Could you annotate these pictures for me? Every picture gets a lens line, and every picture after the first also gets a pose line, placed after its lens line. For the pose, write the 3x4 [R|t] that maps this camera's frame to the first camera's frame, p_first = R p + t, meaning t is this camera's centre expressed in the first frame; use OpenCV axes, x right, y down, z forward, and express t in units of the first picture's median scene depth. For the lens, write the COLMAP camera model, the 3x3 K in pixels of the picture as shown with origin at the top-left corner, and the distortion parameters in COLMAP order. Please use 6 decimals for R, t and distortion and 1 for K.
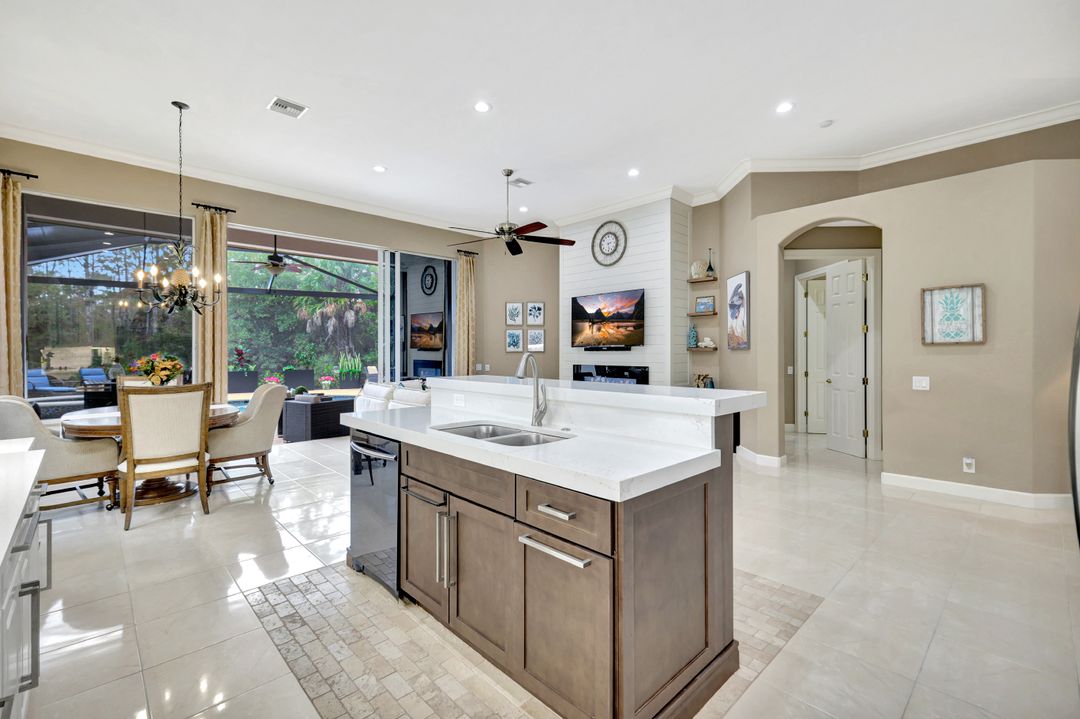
lens RADIAL K [[474.4, 0, 541.8], [0, 474.4, 349.8], [0, 0, 1]] dist [0.002662, 0.000658]
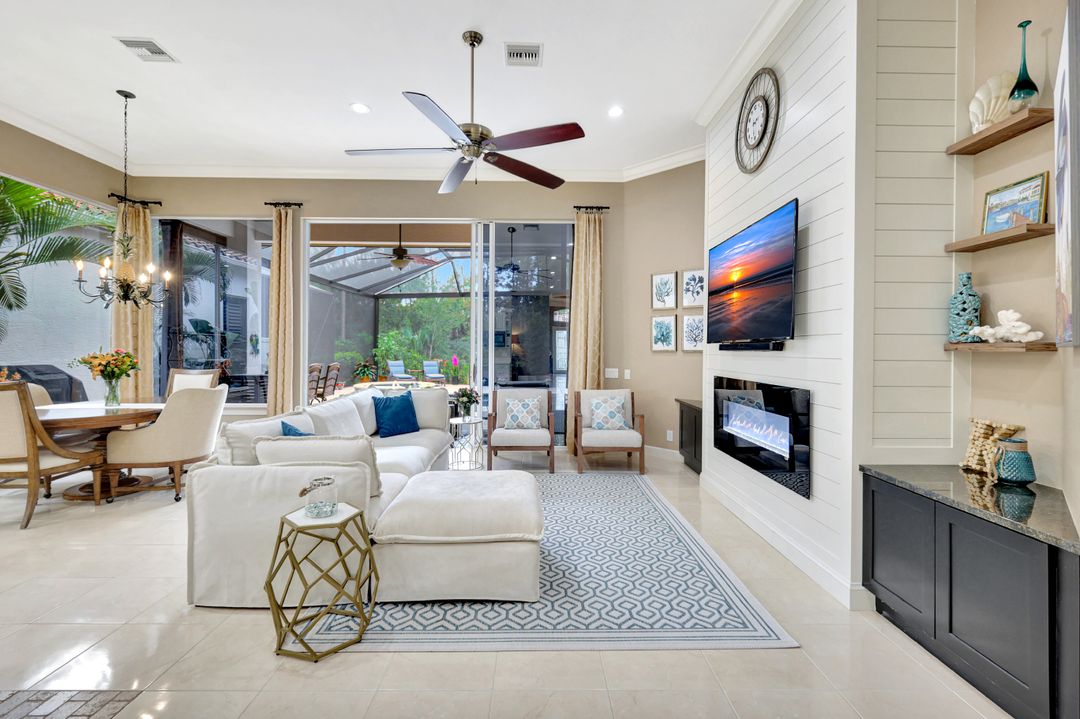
lens RADIAL K [[474.4, 0, 542.3], [0, 474.4, 349.9], [0, 0, 1]] dist [0.002662, 0.000658]
pose [[0.728545, 0.007212, -0.684960, 0.428077], [-0.006162, 0.999973, 0.003974, 0.001460], [0.684970, 0.001325, 0.728570, 0.704057]]
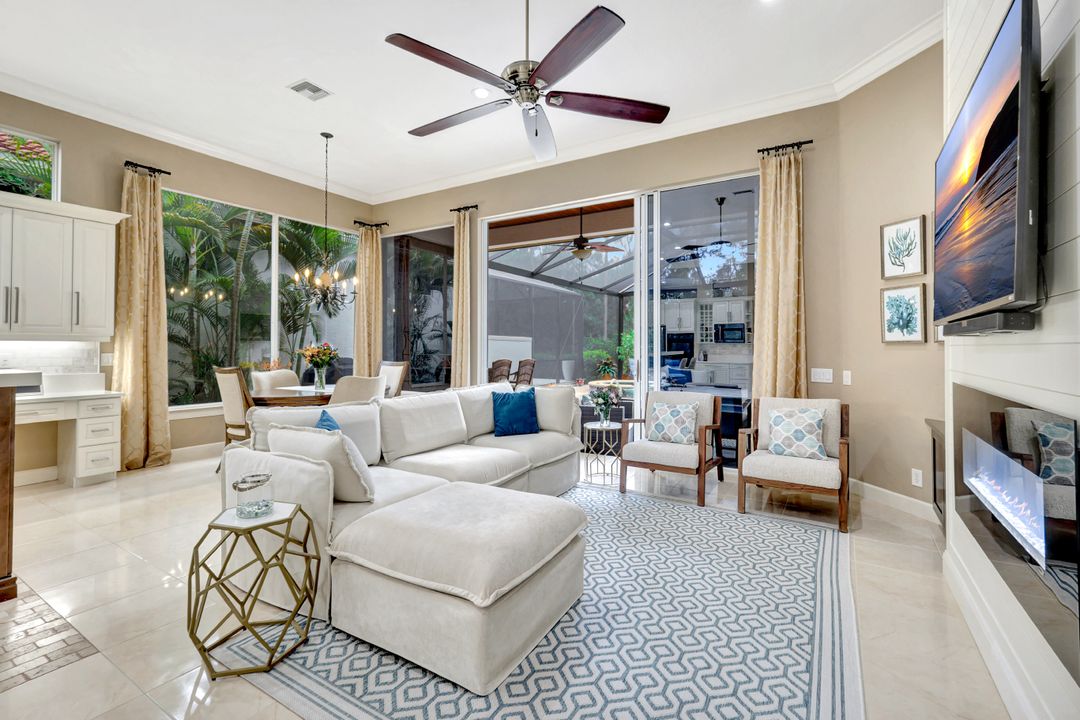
lens RADIAL K [[474.4, 0, 546.0], [0, 474.4, 344.9], [0, 0, 1]] dist [0.002662, 0.000658]
pose [[0.249581, -0.001723, -0.968352, 0.429448], [-0.002769, 0.999993, -0.002493, 0.012736], [0.968350, 0.003304, 0.249575, 0.995432]]
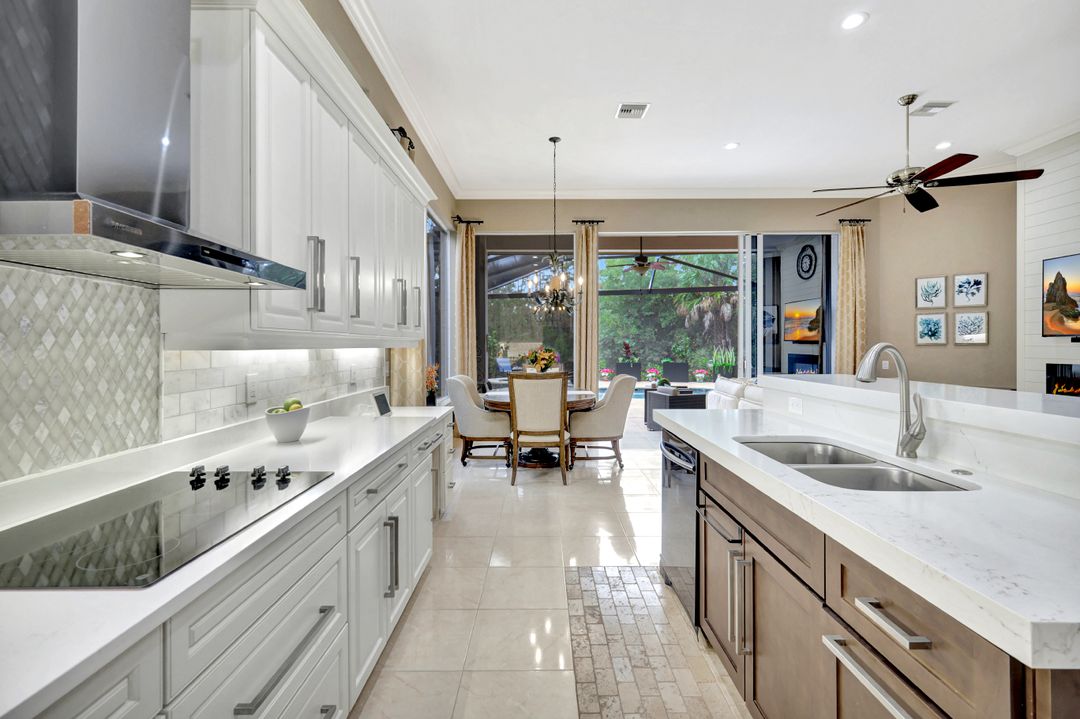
lens RADIAL K [[474.4, 0, 538.2], [0, 474.4, 345.0], [0, 0, 1]] dist [0.002662, 0.000658]
pose [[0.715770, -0.003103, -0.698329, 0.034718], [0.004786, 0.999988, 0.000461, 0.002598], [0.698320, -0.003672, 0.715776, 0.082353]]
